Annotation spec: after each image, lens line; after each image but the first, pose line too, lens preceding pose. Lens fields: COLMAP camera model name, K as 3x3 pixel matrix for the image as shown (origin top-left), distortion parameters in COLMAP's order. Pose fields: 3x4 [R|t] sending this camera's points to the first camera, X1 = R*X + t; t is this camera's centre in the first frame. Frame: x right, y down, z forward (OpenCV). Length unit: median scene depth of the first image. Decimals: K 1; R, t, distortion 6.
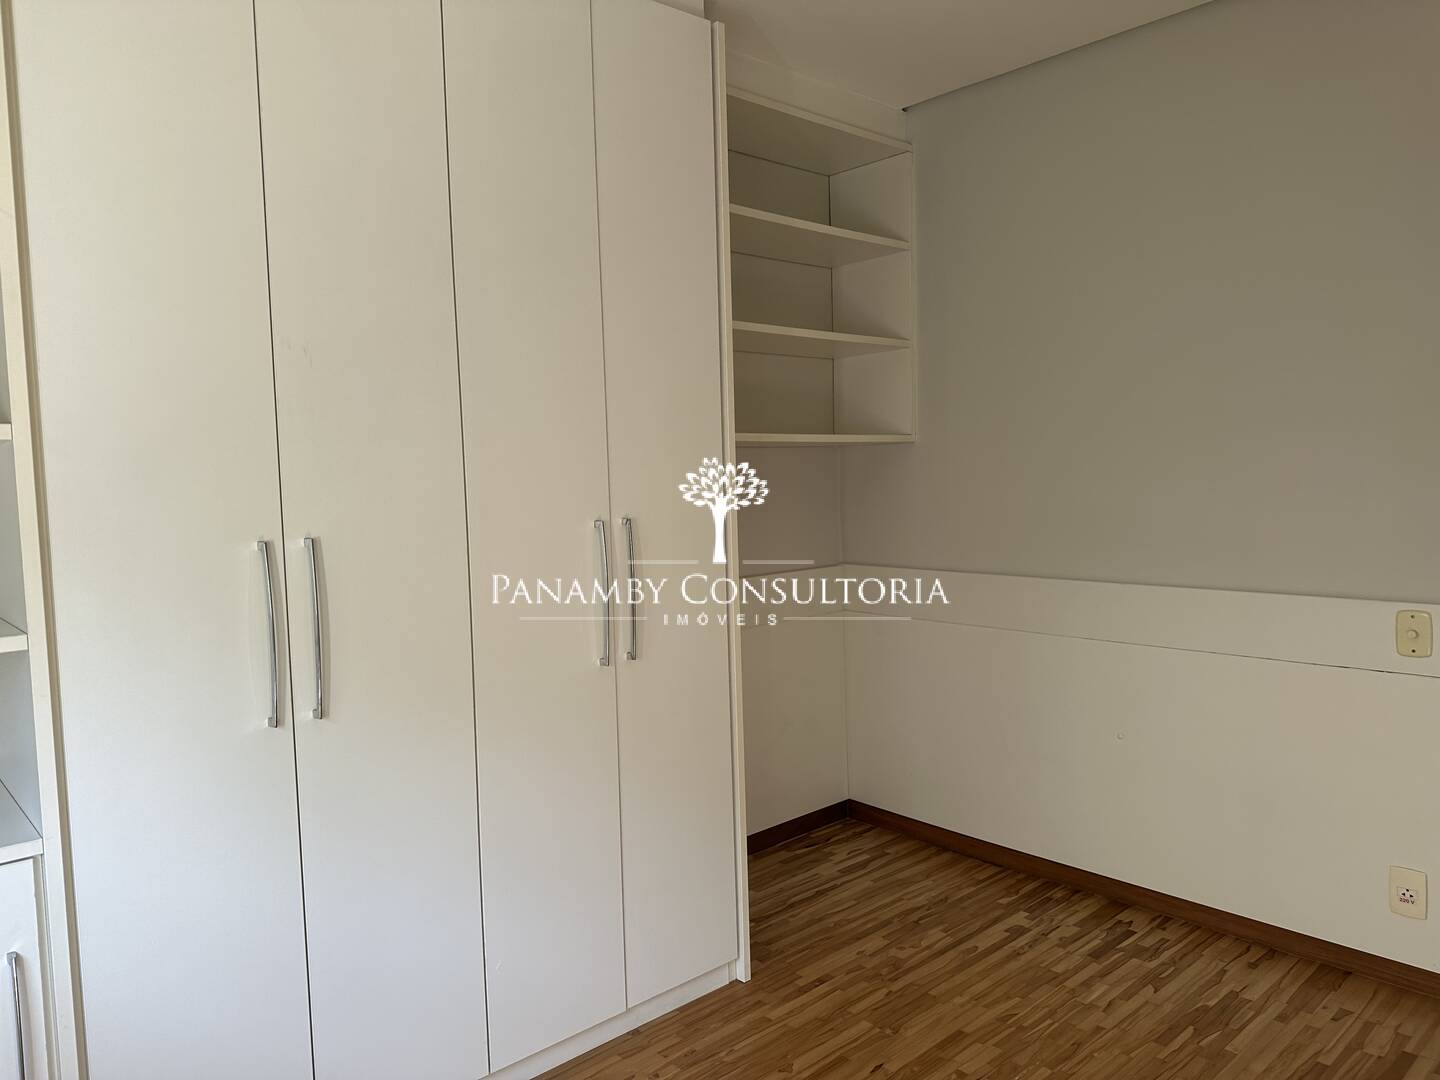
lens RADIAL K [[1020.5, 0, 726.5], [0, 1020.5, 538.6], [0, 0, 1]] dist [0.047830, -0.014520]
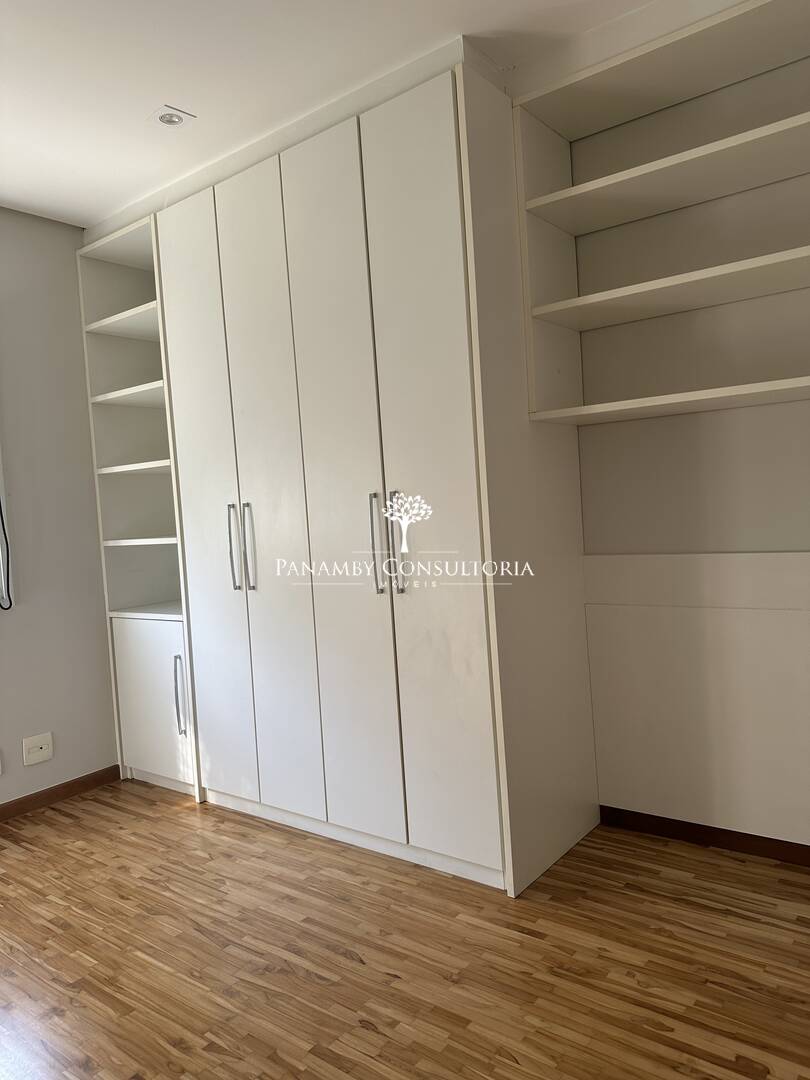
lens RADIAL K [[765.3, 0, 408.9], [0, 765.3, 541.9], [0, 0, 1]] dist [0.047830, -0.014520]
pose [[0.165768, 0.045002, -0.985137, 0.762245], [-0.006674, 0.998987, 0.044512, 0.007113], [0.986142, -0.000804, 0.165900, 0.704653]]
